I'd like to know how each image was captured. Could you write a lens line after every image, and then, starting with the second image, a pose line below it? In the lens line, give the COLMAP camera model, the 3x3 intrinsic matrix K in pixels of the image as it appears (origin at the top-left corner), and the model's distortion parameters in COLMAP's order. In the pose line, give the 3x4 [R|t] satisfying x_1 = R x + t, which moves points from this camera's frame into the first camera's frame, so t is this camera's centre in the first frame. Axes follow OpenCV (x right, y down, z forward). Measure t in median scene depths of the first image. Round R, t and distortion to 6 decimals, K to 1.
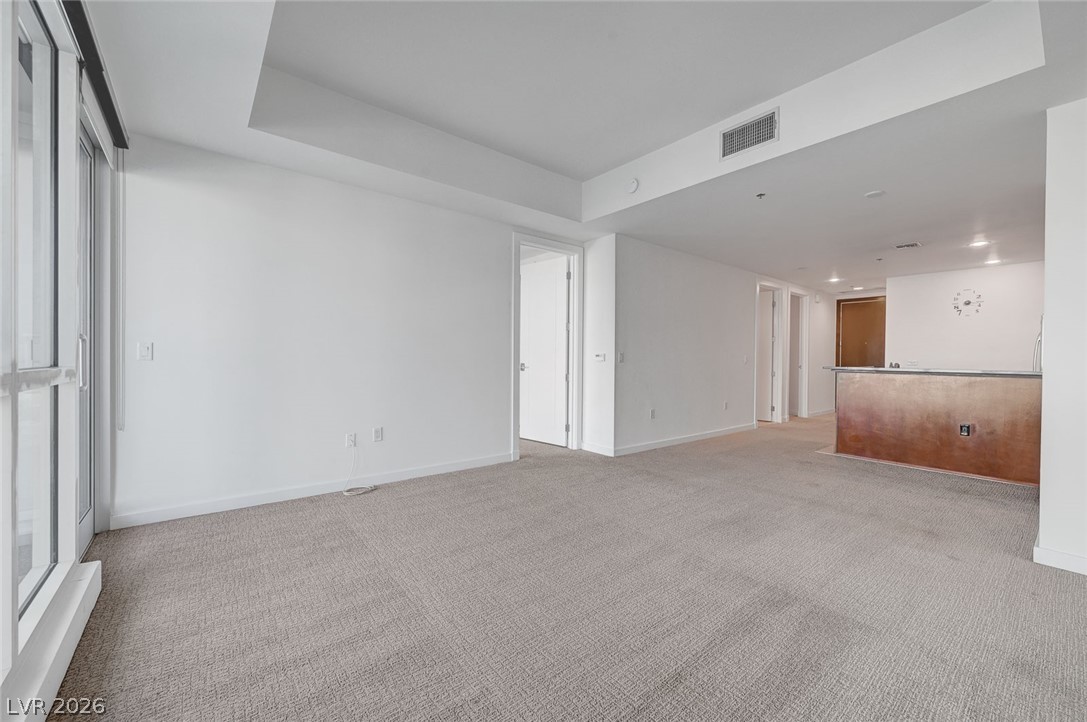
lens RADIAL K [[427.4, 0, 543.5], [0, 427.4, 361.0], [0, 0, 1]] dist [-0.002836, 0.000088]
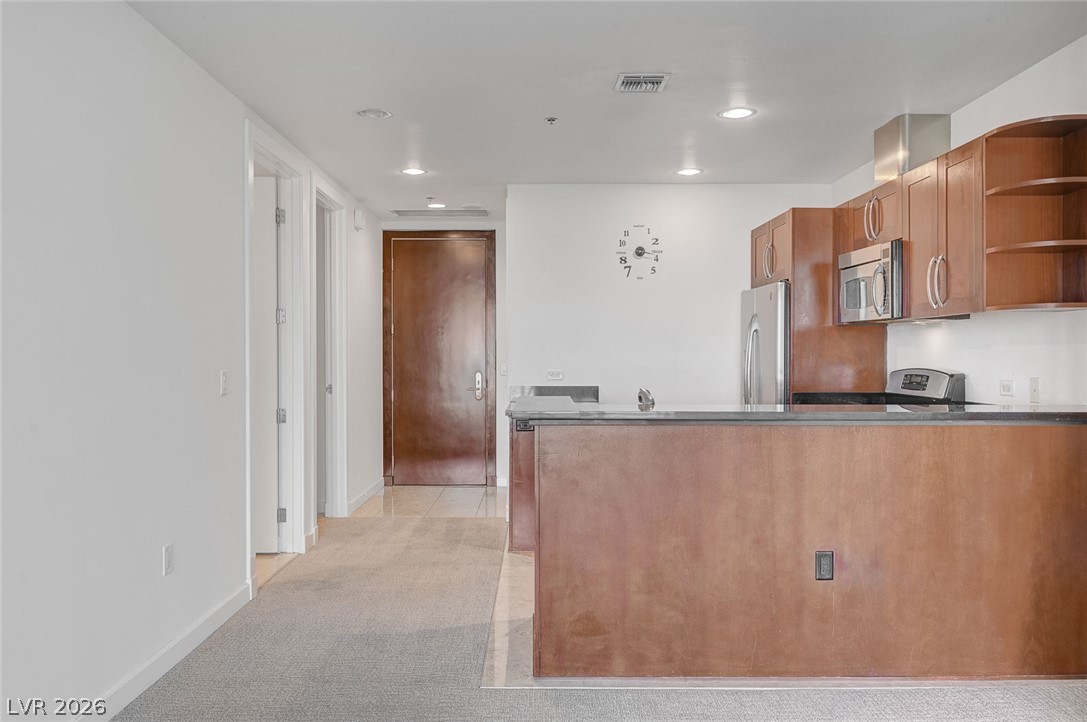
lens RADIAL K [[840.1, 0, 543.5], [0, 840.1, 361.0], [0, 0, 1]] dist [-0.007204, -0.003621]
pose [[0.623317, -0.017315, 0.781777, 0.203915], [0.014199, 0.999841, 0.010824, -0.028354], [-0.781840, 0.004354, 0.623464, 0.608242]]
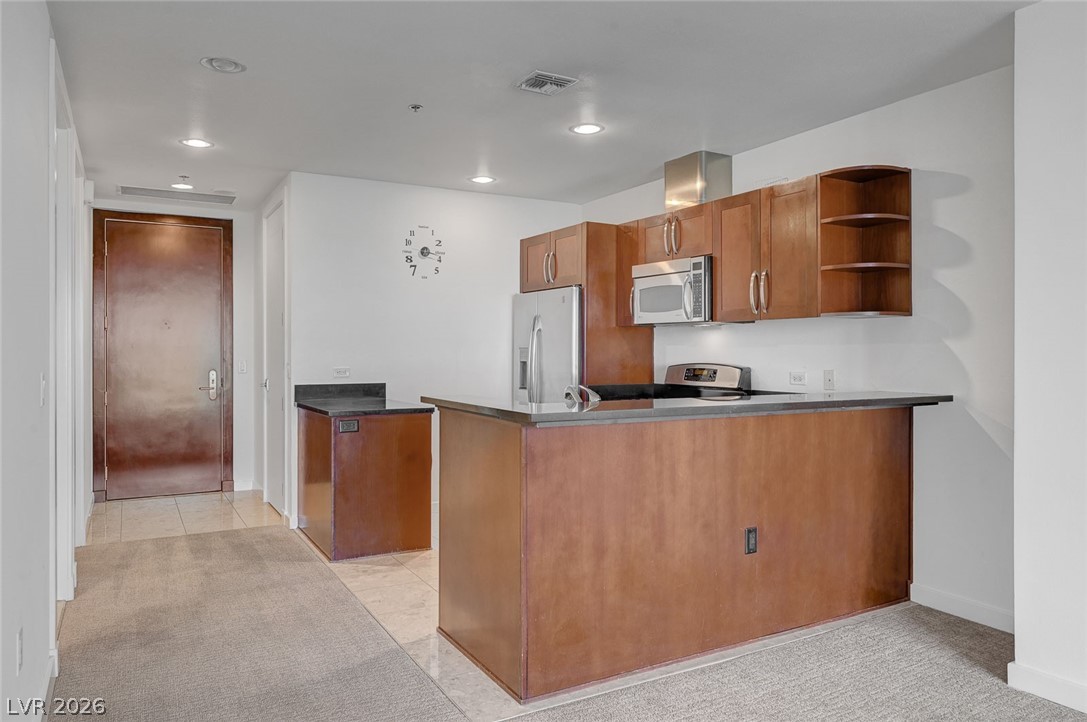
lens RADIAL K [[732.7, 0, 545.8], [0, 732.7, 351.7], [0, 0, 1]] dist [-0.007471, 0.000003]
pose [[0.160488, -0.011216, 0.986974, 0.191884], [0.009843, 0.999904, 0.009763, -0.031262], [-0.986989, 0.008148, 0.160583, 0.908258]]
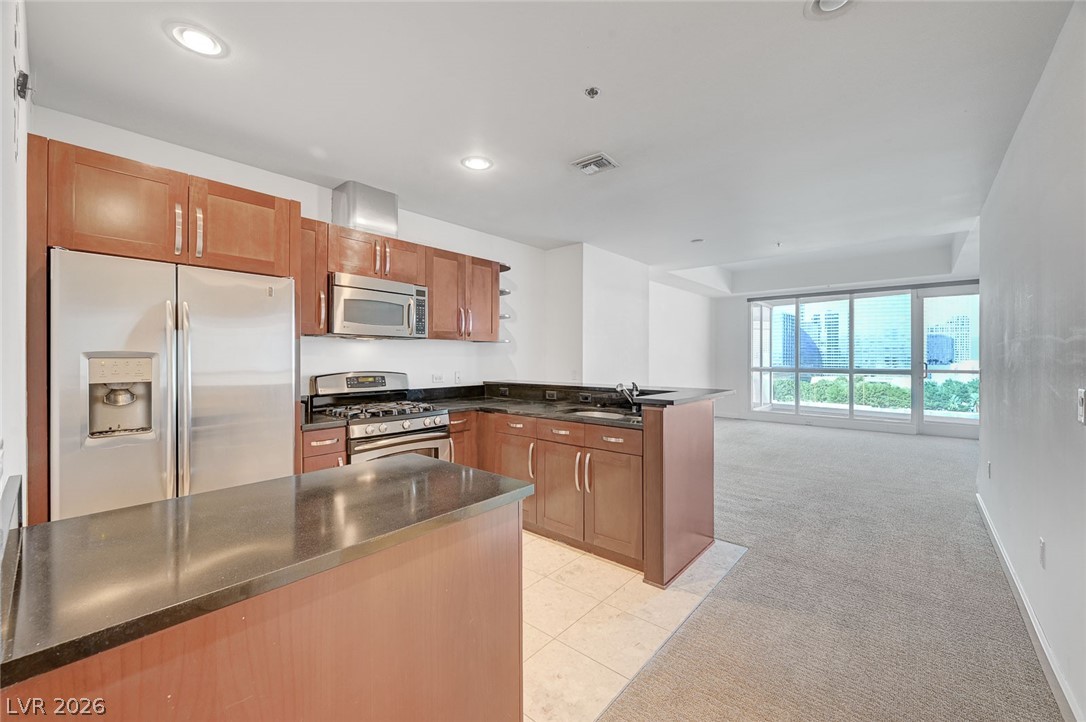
lens RADIAL K [[428.2, 0, 543.5], [0, 428.2, 356.5], [0, 0, 1]] dist [-0.002151, 0.000285]
pose [[-0.984853, -0.010897, -0.173047, 1.023195], [-0.011417, 0.999933, 0.002008, -0.031674], [0.173013, 0.003954, -0.984912, 1.540649]]
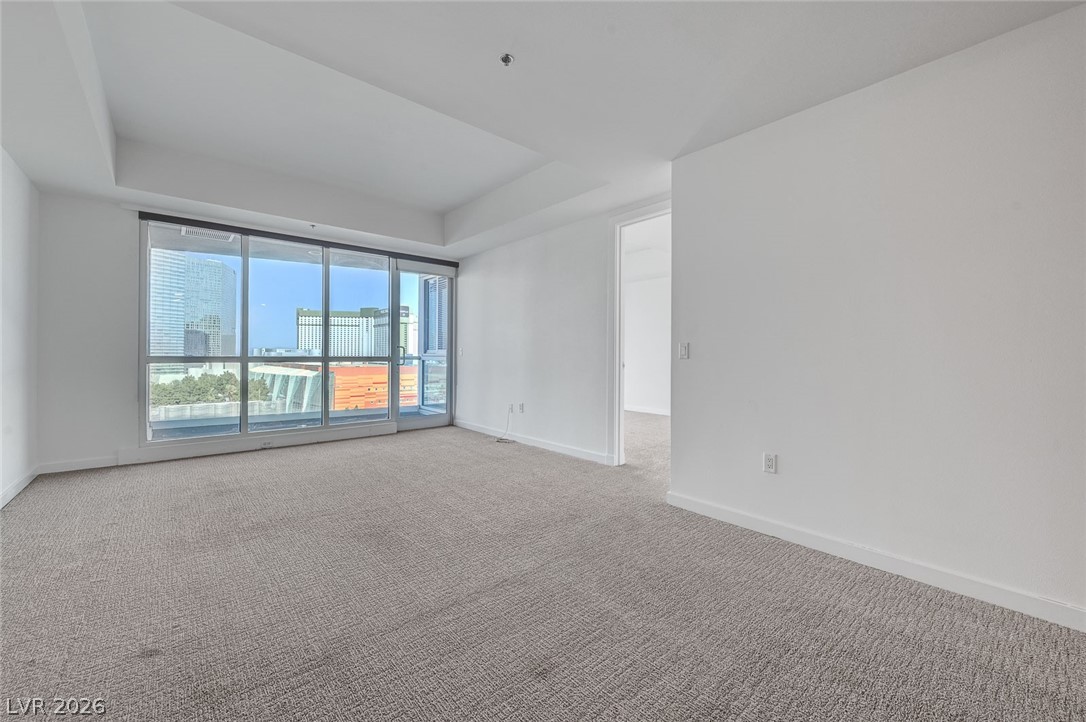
lens RADIAL K [[436.0, 0, 544.7], [0, 436.0, 351.2], [0, 0, 1]] dist [-0.002957, -0.000153]
pose [[0.035621, -0.013028, -0.999280, 0.780060], [-0.004274, 0.999904, -0.013189, 0.001166], [0.999356, 0.004741, 0.035562, 0.743237]]
